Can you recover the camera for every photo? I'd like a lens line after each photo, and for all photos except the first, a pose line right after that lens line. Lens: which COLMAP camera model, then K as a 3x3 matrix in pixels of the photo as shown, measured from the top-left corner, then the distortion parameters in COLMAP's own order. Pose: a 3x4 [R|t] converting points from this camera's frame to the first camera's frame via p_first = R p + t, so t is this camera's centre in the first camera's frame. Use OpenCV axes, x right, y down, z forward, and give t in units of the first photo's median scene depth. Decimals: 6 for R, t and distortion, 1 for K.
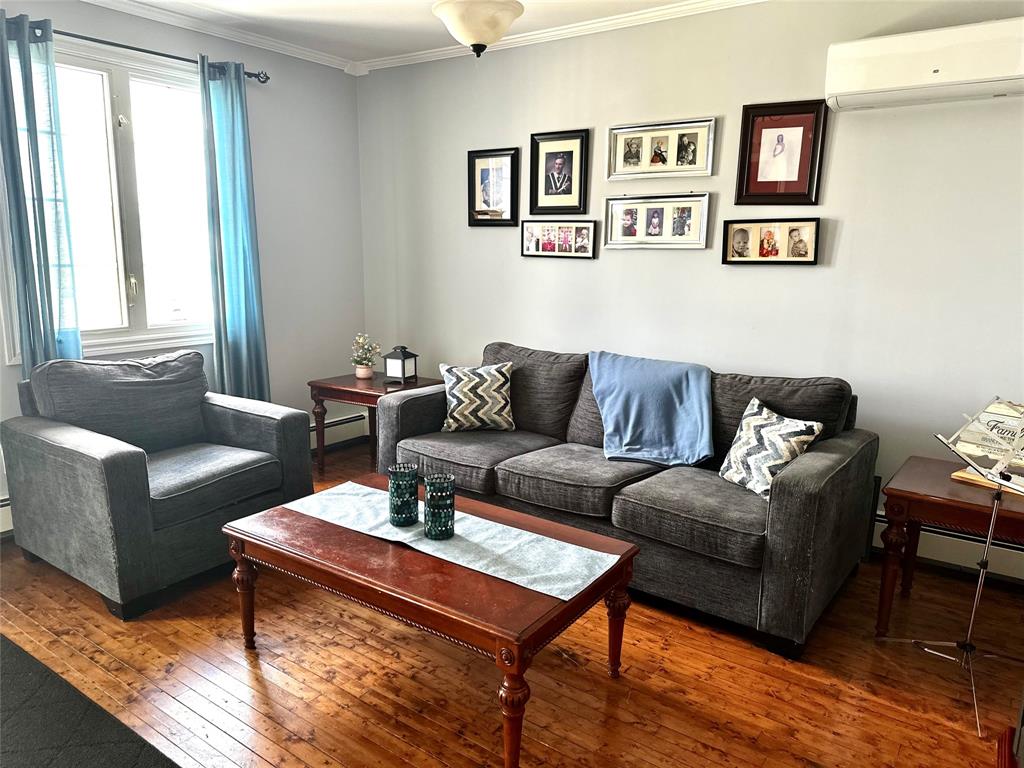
lens RADIAL K [[714.3, 0, 509.6], [0, 714.3, 390.6], [0, 0, 1]] dist [0.110225, -0.169607]
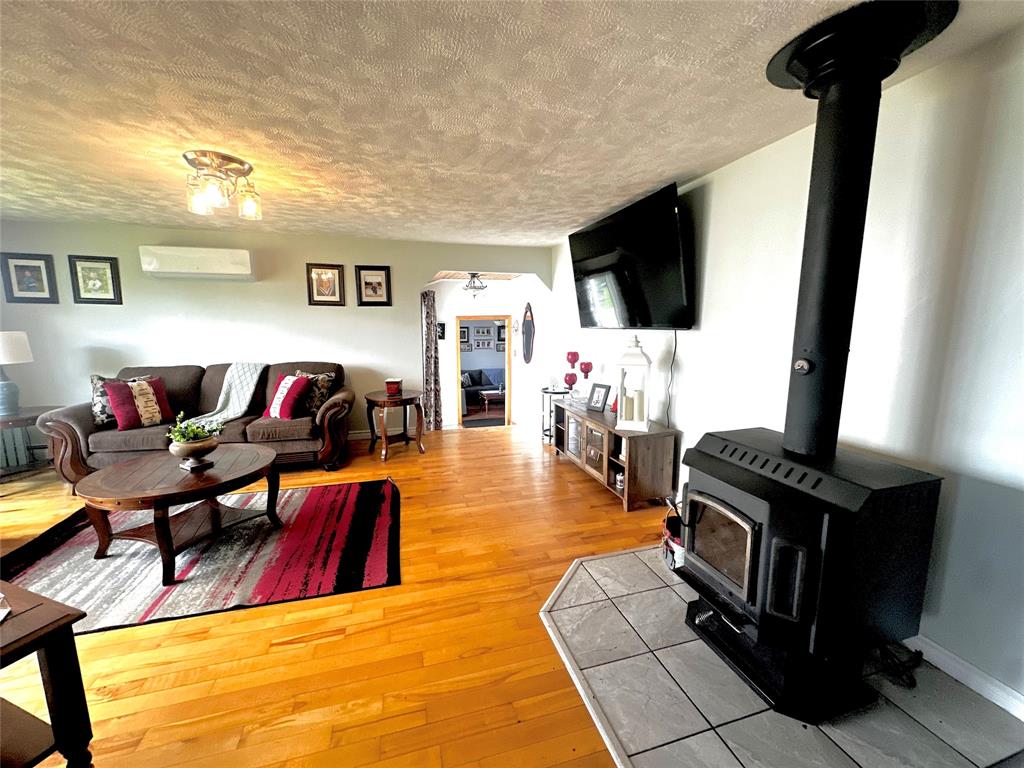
lens RADIAL K [[408.2, 0, 512.0], [0, 408.2, 384.0], [0, 0, 1]] dist [-0.006784, 0.002028]
pose [[0.610289, -0.127015, 0.781930, -2.130838], [0.168573, 0.985278, 0.028477, 0.008563], [-0.774036, 0.114433, 0.622715, -1.049951]]
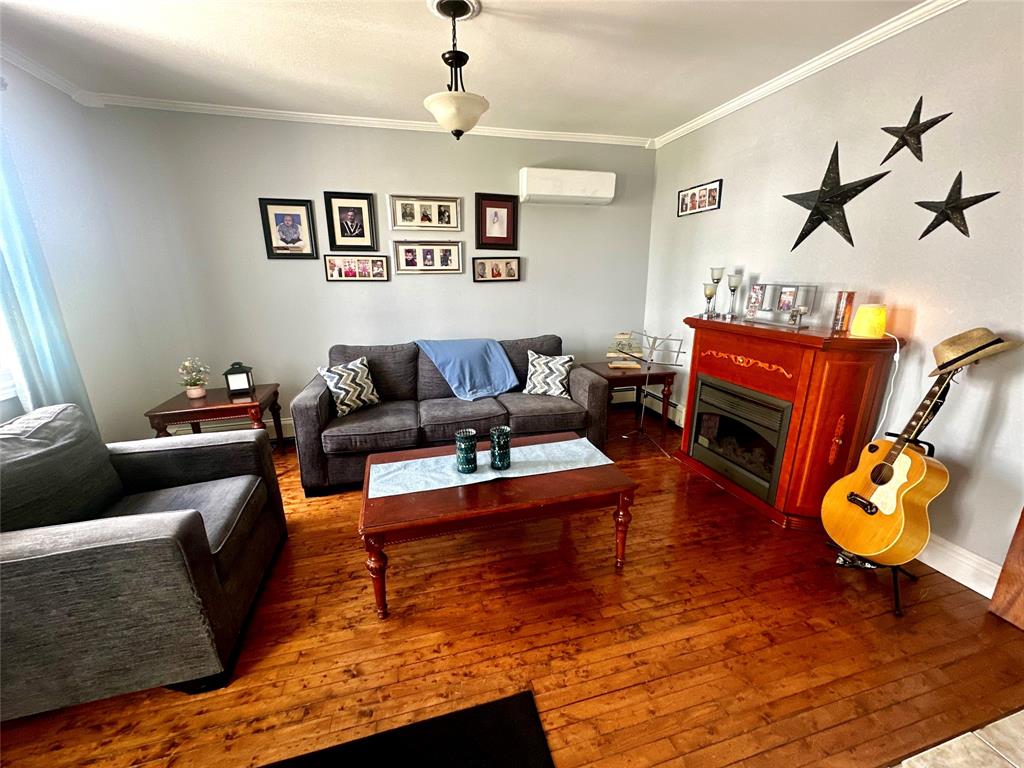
lens RADIAL K [[408.2, 0, 512.0], [0, 408.2, 384.0], [0, 0, 1]] dist [-0.006784, 0.002028]
pose [[0.627194, -0.221472, 0.746711, -0.444164], [0.168338, 0.974606, 0.147670, -0.059493], [-0.760454, 0.033083, 0.648549, 0.267368]]
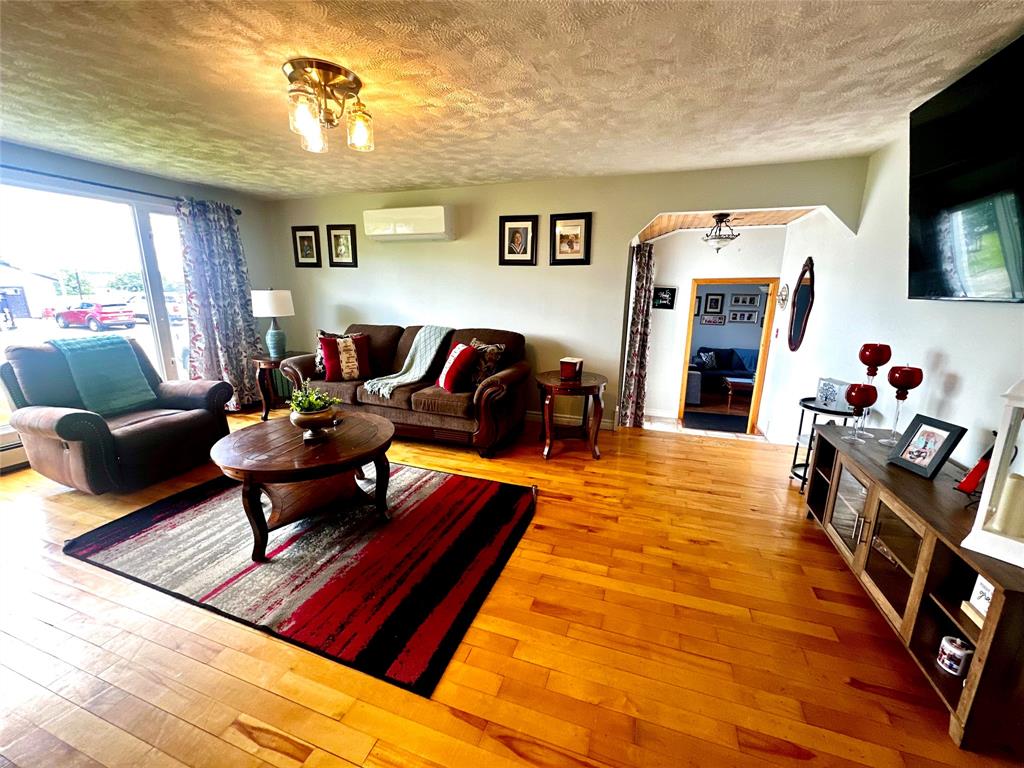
lens RADIAL K [[408.2, 0, 512.0], [0, 408.2, 384.0], [0, 0, 1]] dist [-0.006784, 0.002028]
pose [[0.954808, -0.068748, 0.289163, -1.823378], [0.060213, 0.997450, 0.038319, -0.015416], [-0.291060, -0.019176, 0.956512, -0.902730]]
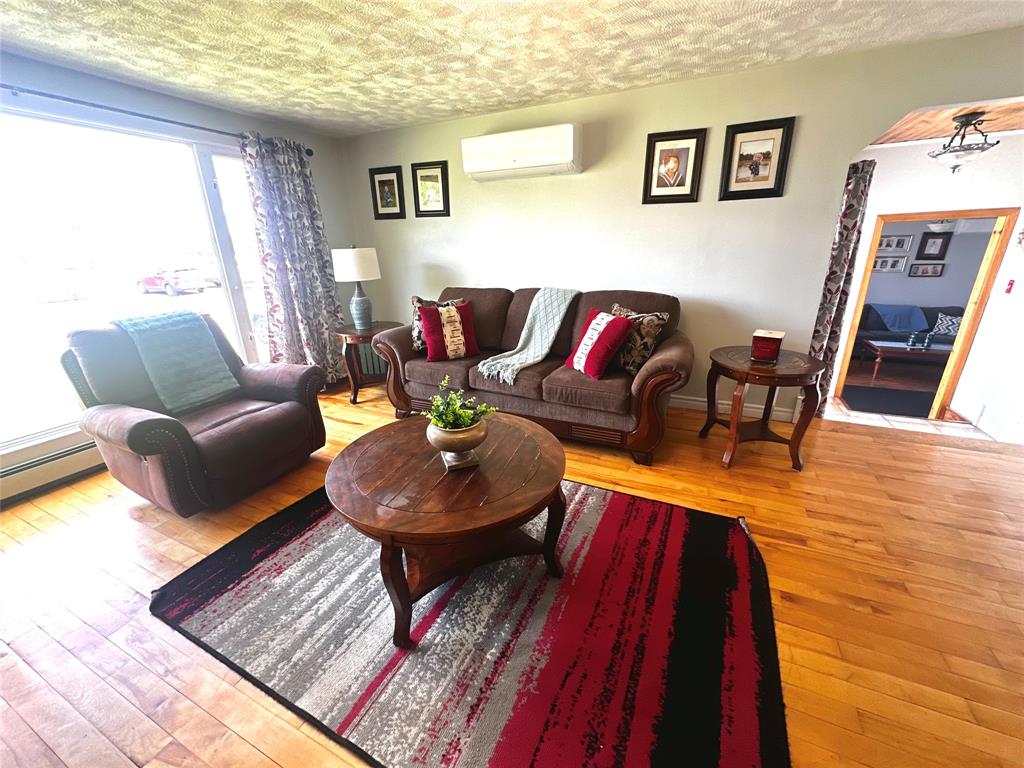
lens RADIAL K [[408.2, 0, 512.0], [0, 408.2, 384.0], [0, 0, 1]] dist [-0.006784, 0.002028]
pose [[0.980466, -0.095804, 0.171782, -1.950693], [0.072540, 0.987920, 0.136942, -0.065705], [-0.182826, -0.121806, 0.975571, -0.640748]]
